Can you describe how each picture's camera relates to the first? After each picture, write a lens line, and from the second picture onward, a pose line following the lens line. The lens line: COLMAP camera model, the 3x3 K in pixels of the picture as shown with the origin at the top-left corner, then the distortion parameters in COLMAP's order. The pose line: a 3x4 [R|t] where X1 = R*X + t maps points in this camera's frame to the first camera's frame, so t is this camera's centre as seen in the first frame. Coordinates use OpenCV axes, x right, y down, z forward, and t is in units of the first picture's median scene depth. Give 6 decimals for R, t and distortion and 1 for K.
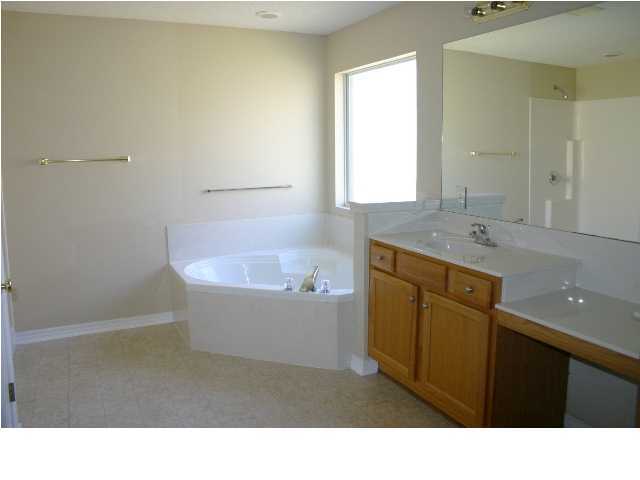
lens RADIAL K [[514.9, 0, 319.9], [0, 514.9, 216.8], [0, 0, 1]] dist [-0.107753, 0.007051]
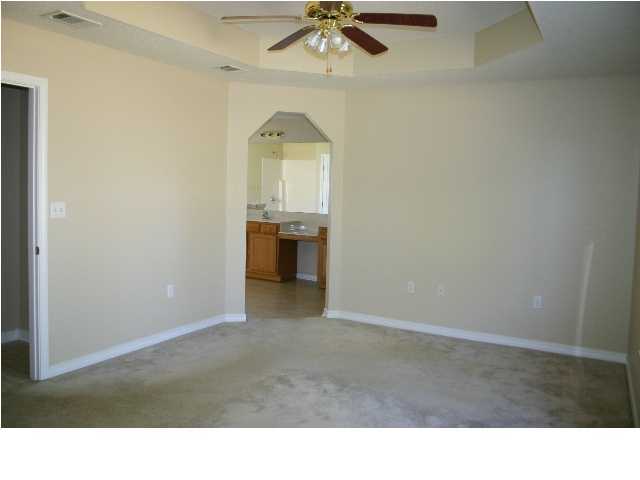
lens RADIAL K [[514.9, 0, 319.9], [0, 514.9, 216.8], [0, 0, 1]] dist [-0.107753, 0.007051]
pose [[0.828936, -0.000573, 0.559343, -0.922189], [0.035520, 0.998035, -0.051618, 0.181485], [-0.558214, 0.062656, 0.827328, -1.363492]]
